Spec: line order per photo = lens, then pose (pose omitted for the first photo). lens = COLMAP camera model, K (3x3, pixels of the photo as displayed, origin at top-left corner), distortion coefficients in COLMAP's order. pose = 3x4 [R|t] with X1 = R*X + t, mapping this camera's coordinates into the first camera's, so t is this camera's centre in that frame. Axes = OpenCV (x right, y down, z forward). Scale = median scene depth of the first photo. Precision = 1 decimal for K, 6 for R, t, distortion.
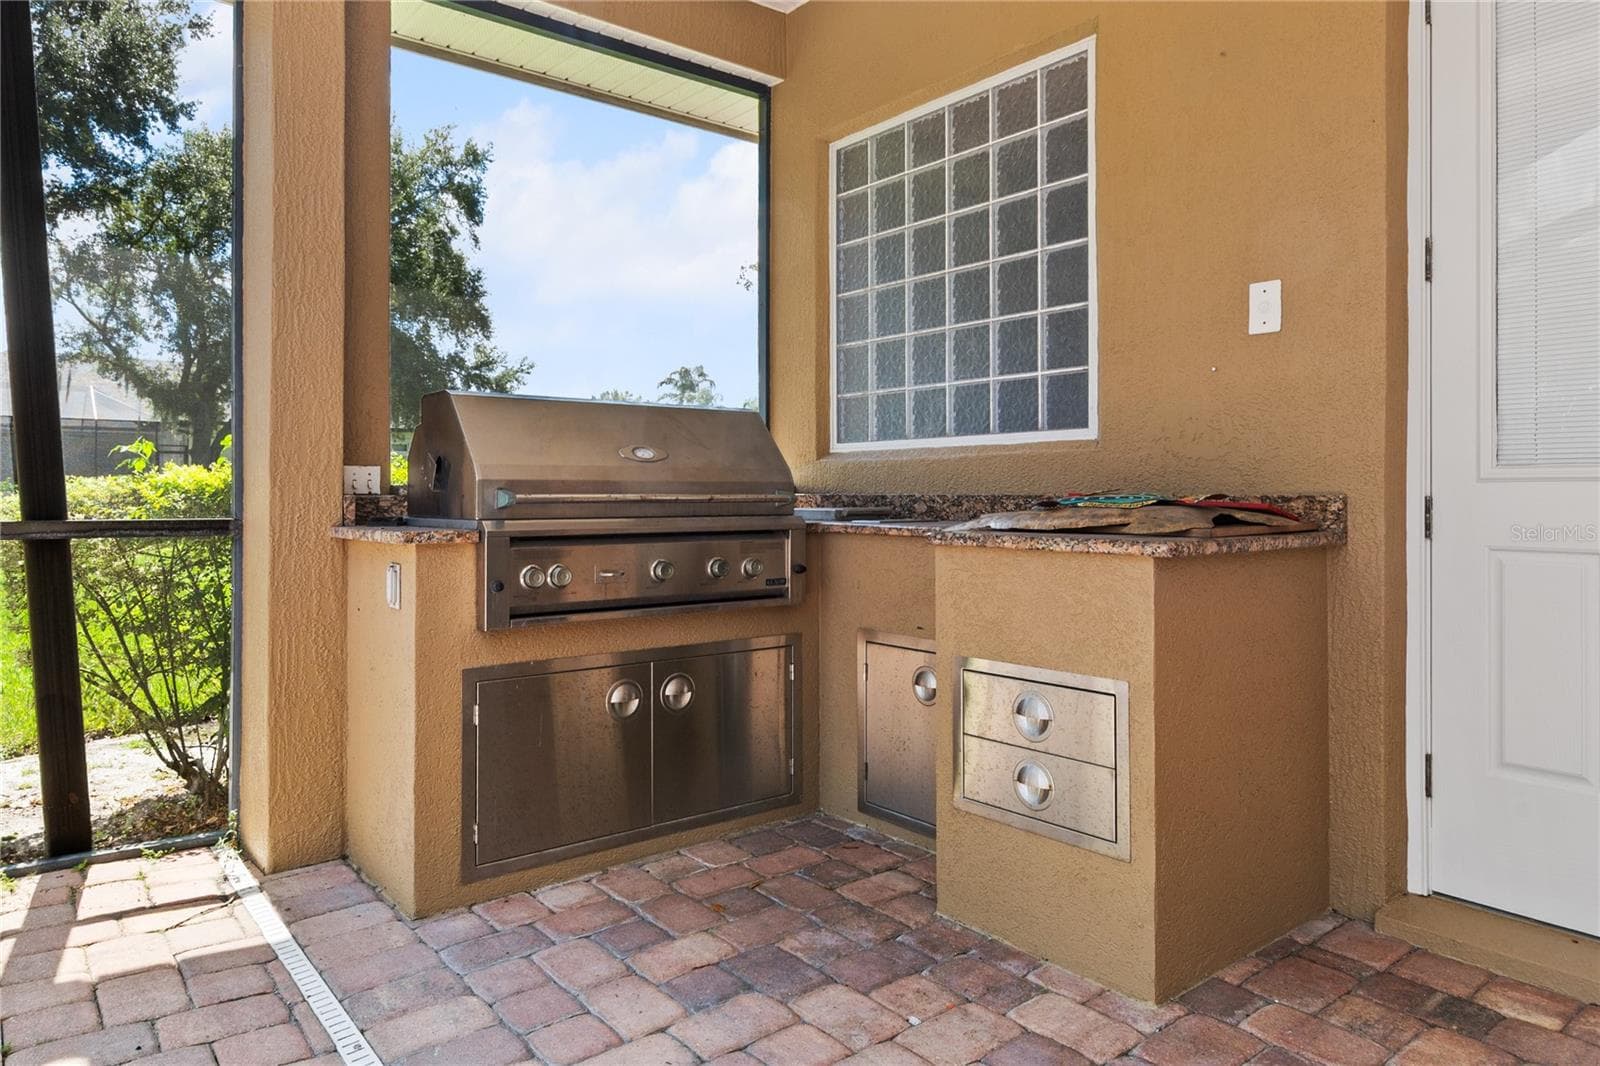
lens RADIAL K [[1032.7, 0, 800.5], [0, 1032.7, 485.6], [0, 0, 1]] dist [-0.003713, -0.000393]
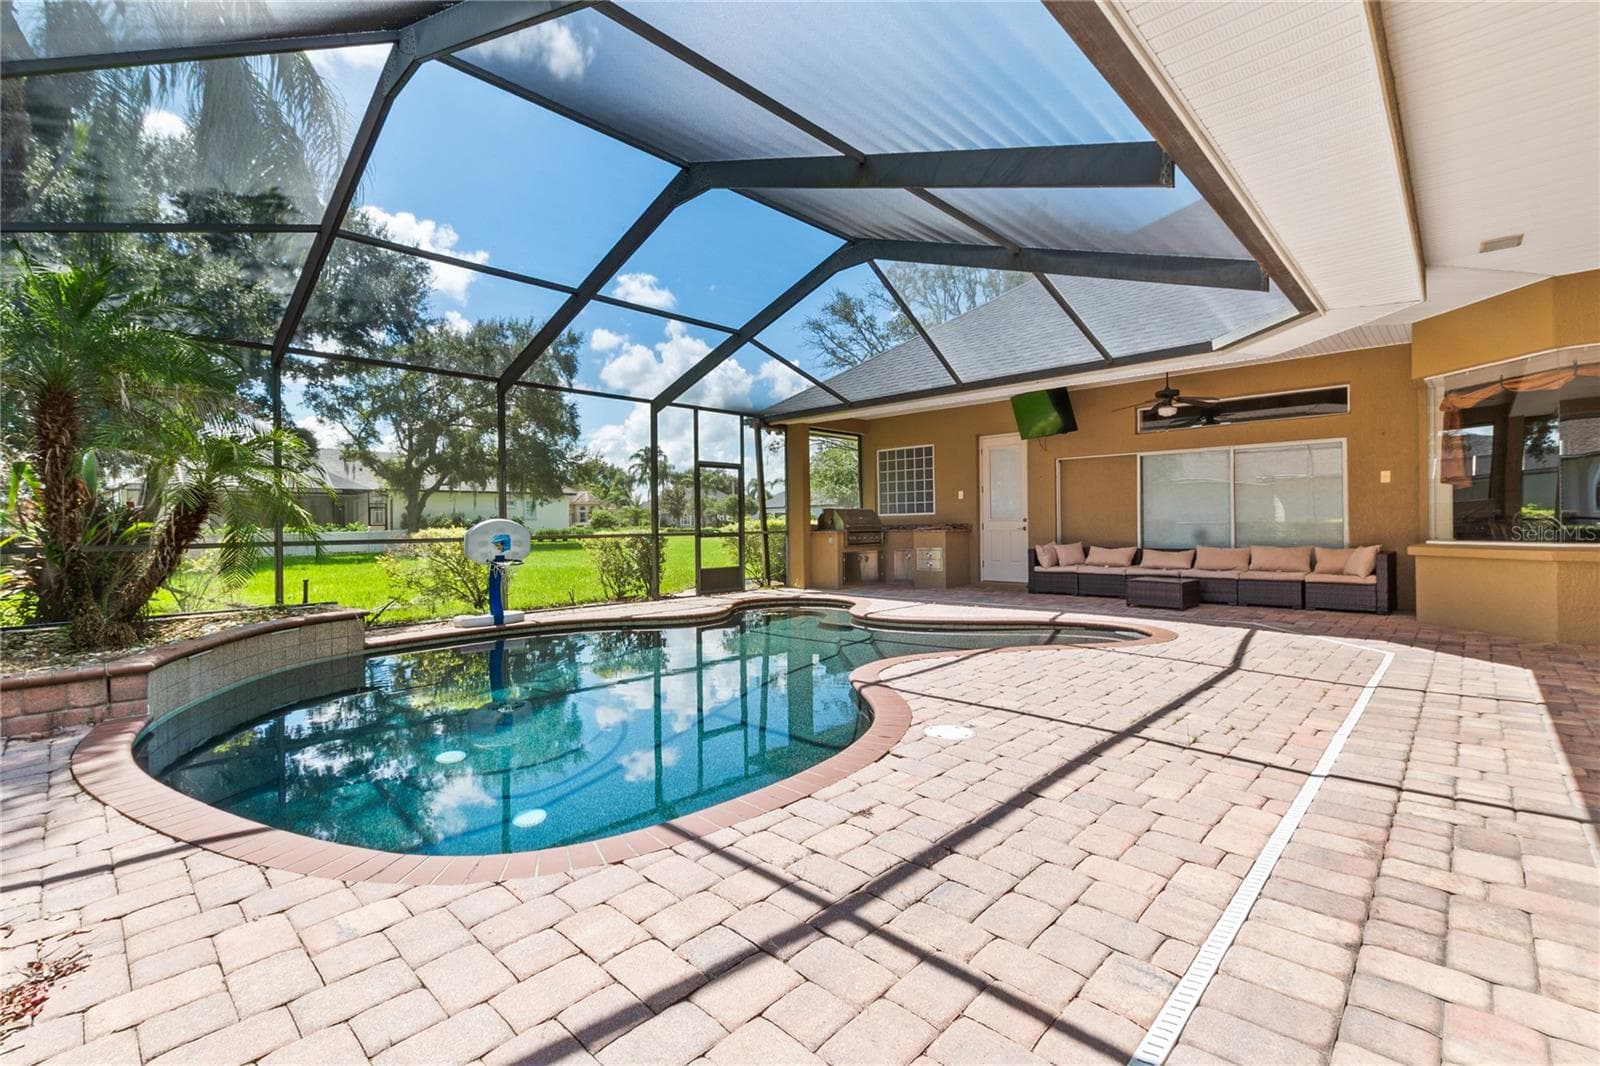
lens RADIAL K [[713.4, 0, 799.3], [0, 713.4, 530.7], [0, 0, 1]] dist [-0.000595, -0.000010]
pose [[0.990458, -0.015553, 0.136938, -0.901994], [0.013696, 0.999801, 0.014496, -0.019651], [-0.137136, -0.012483, 0.990474, -2.538654]]
